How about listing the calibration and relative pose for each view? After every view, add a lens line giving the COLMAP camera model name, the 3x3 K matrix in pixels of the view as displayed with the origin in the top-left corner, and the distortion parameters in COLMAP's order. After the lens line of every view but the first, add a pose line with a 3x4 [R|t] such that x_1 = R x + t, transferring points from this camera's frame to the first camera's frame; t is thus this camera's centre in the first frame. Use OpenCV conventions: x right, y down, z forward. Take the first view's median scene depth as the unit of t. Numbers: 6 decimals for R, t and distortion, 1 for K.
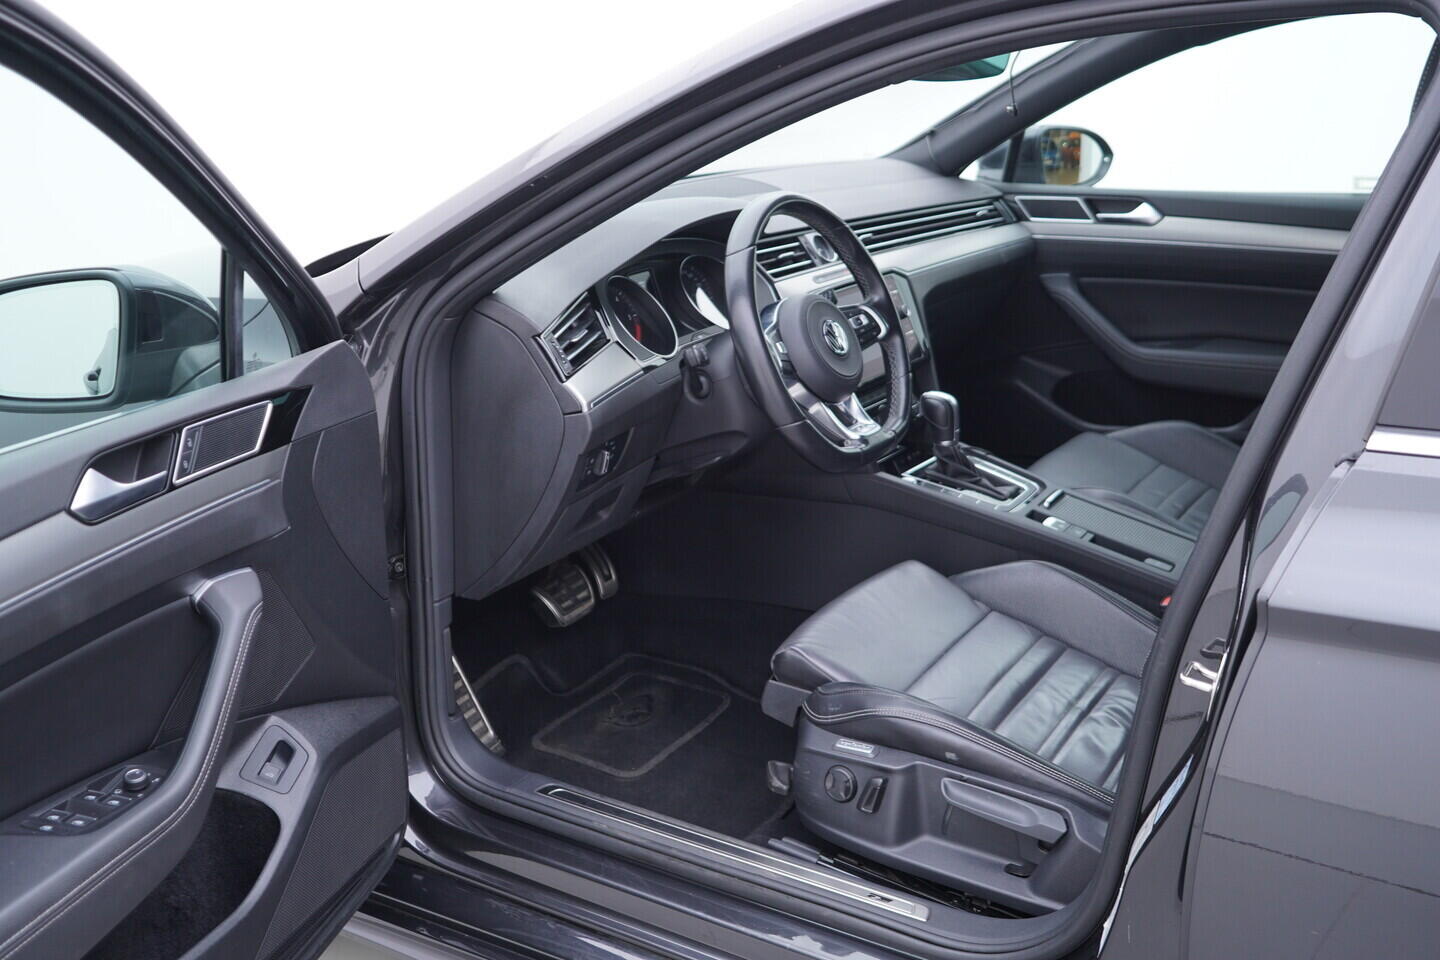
lens RADIAL K [[1470.8, 0, 720.0], [0, 1470.8, 480.0], [0, 0, 1]] dist [-0.012802, 0.031696]
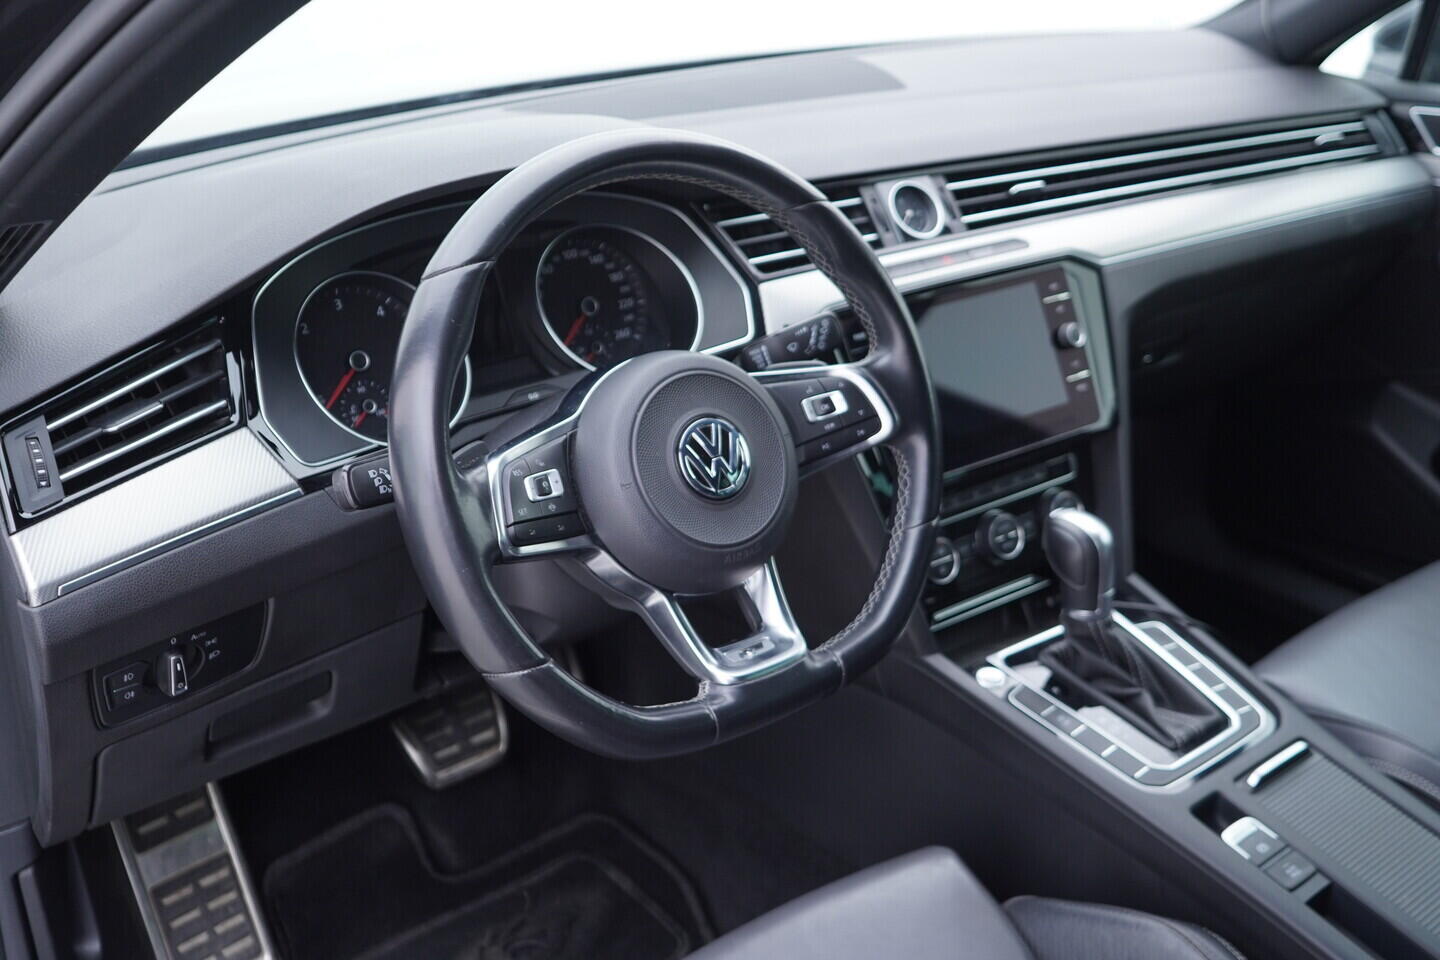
lens RADIAL K [[1470.8, 0, 720.0], [0, 1470.8, 480.0], [0, 0, 1]] dist [-0.012802, 0.031696]
pose [[0.938386, 0.137463, -0.317074, 0.192465], [-0.100757, 0.986451, 0.129469, -0.126285], [0.330576, -0.089544, 0.939522, 0.475679]]
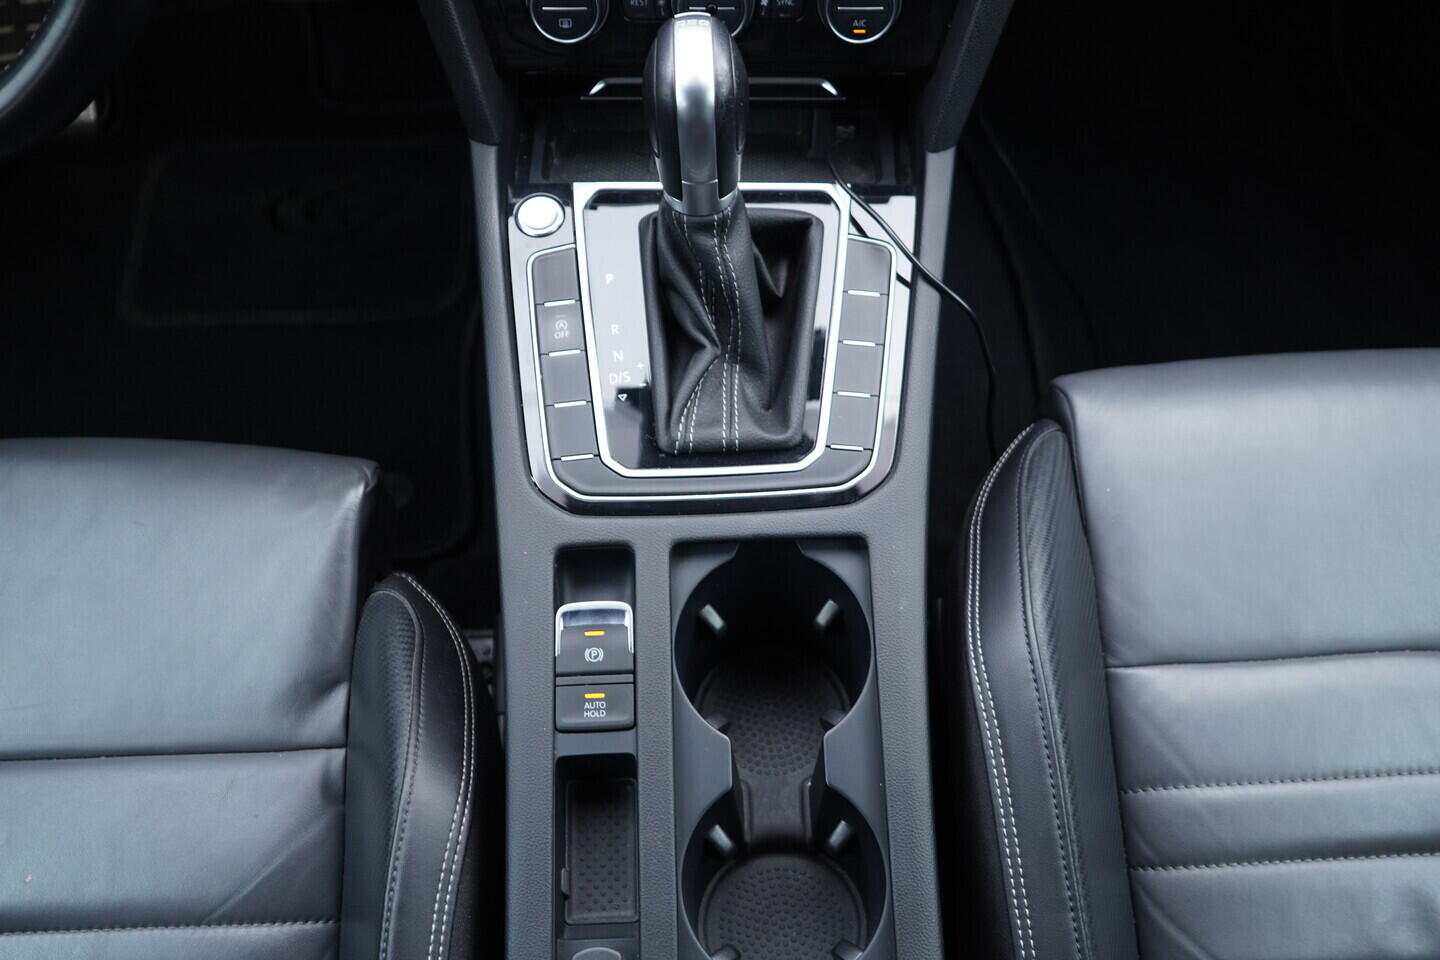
lens RADIAL K [[1470.8, 0, 720.0], [0, 1470.8, 480.0], [0, 0, 1]] dist [-0.012802, 0.031696]
pose [[0.545382, 0.710359, -0.444914, 0.344436], [-0.241035, 0.641300, 0.728448, -0.217706], [0.802783, -0.290043, 0.520975, 0.829968]]
